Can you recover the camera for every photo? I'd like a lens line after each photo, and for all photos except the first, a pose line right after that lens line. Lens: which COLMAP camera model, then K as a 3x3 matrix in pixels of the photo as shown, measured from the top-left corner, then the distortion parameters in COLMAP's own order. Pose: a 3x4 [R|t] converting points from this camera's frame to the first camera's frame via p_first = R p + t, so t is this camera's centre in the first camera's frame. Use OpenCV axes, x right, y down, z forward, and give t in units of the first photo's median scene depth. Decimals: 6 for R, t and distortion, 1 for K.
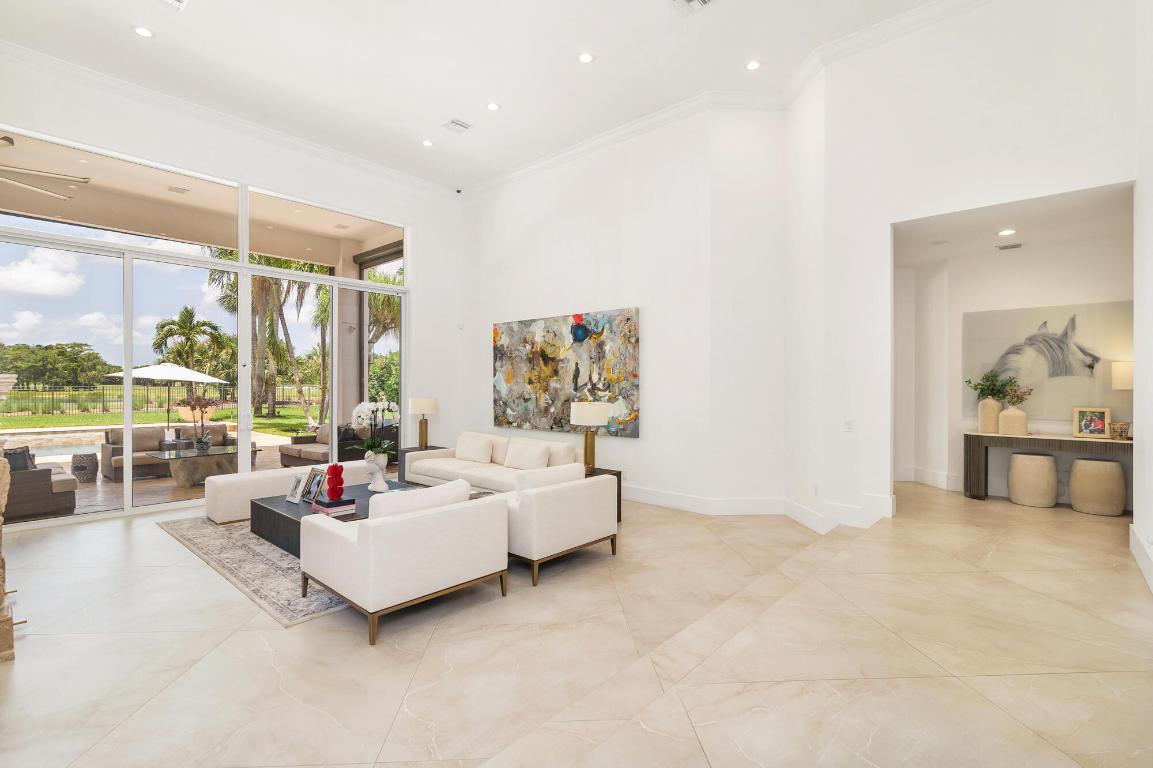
lens RADIAL K [[533.8, 0, 571.4], [0, 533.8, 387.3], [0, 0, 1]] dist [0.001312, 0.000807]
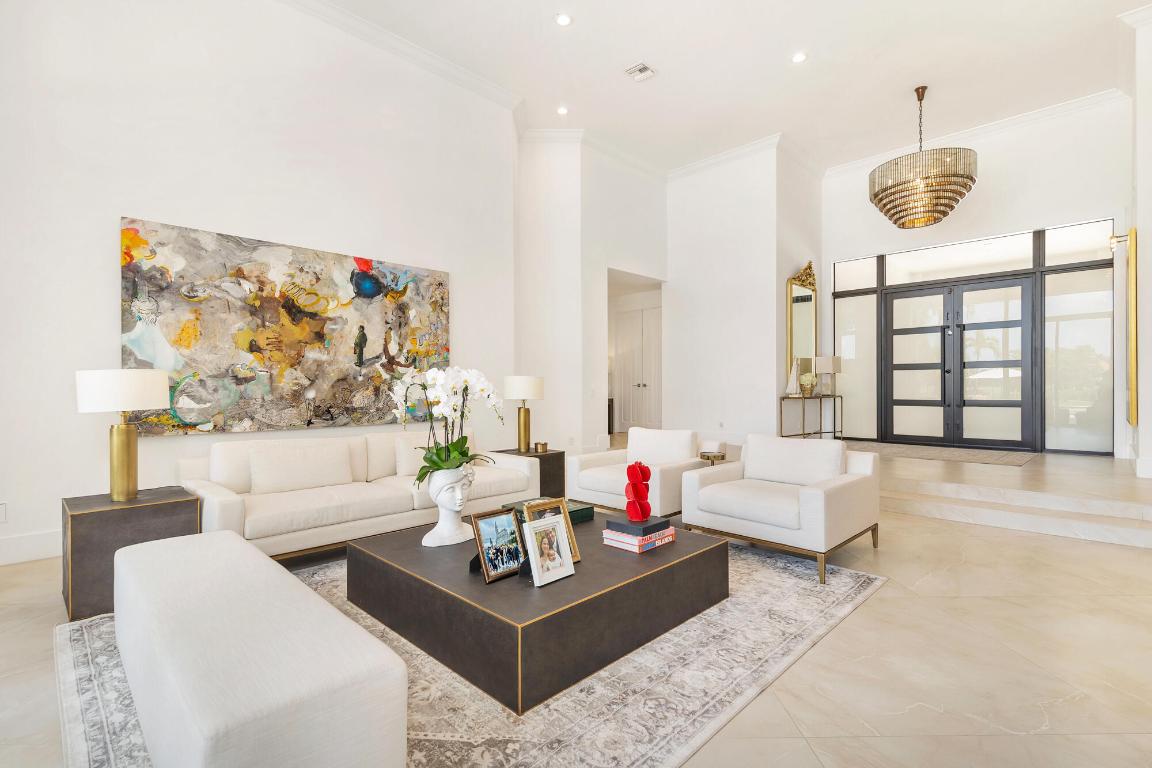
lens RADIAL K [[530.6, 0, 585.3], [0, 530.6, 389.5], [0, 0, 1]] dist [0.001806, -0.000279]
pose [[0.033881, -0.007977, 0.999394, -0.675220], [0.009008, 0.999930, 0.007675, 0.035156], [-0.999385, 0.008743, 0.033950, 0.667507]]
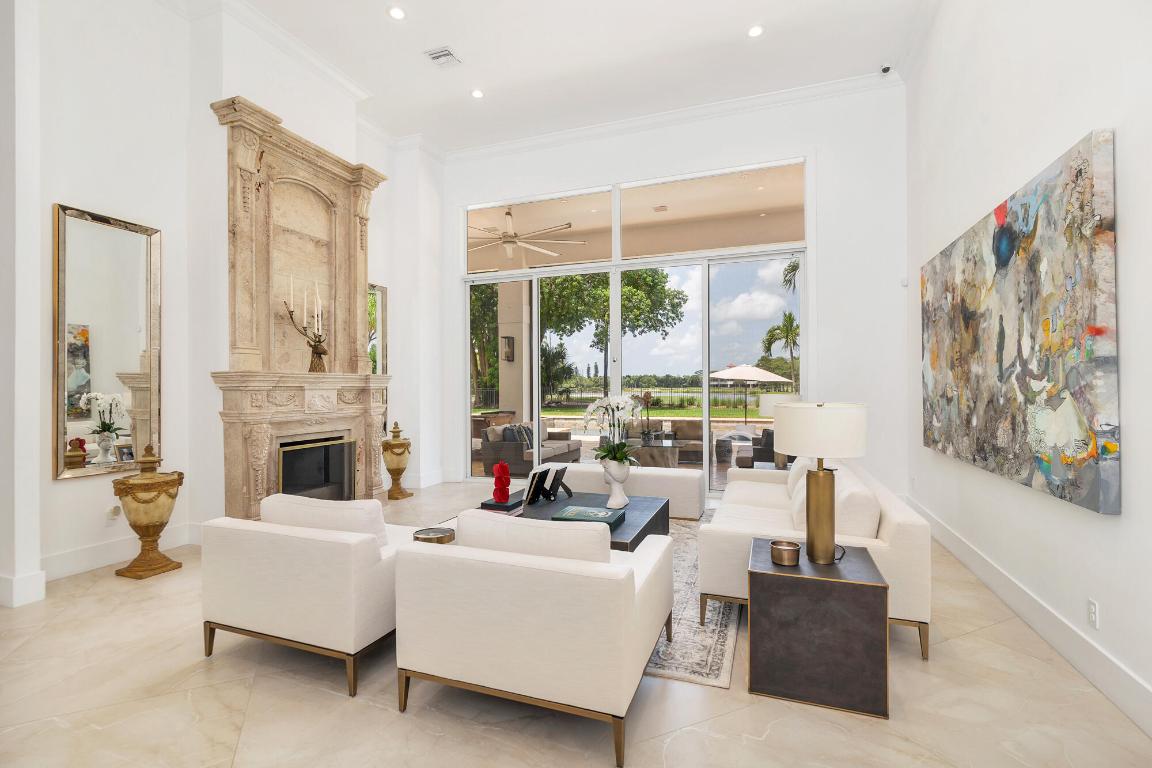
lens RADIAL K [[530.6, 0, 575.3], [0, 530.6, 388.3], [0, 0, 1]] dist [0.001806, -0.000279]
pose [[0.367730, -0.003523, -0.929926, 0.281371], [0.002347, 0.999993, -0.002860, 0.013629], [0.929930, -0.001131, 0.367736, 0.506999]]
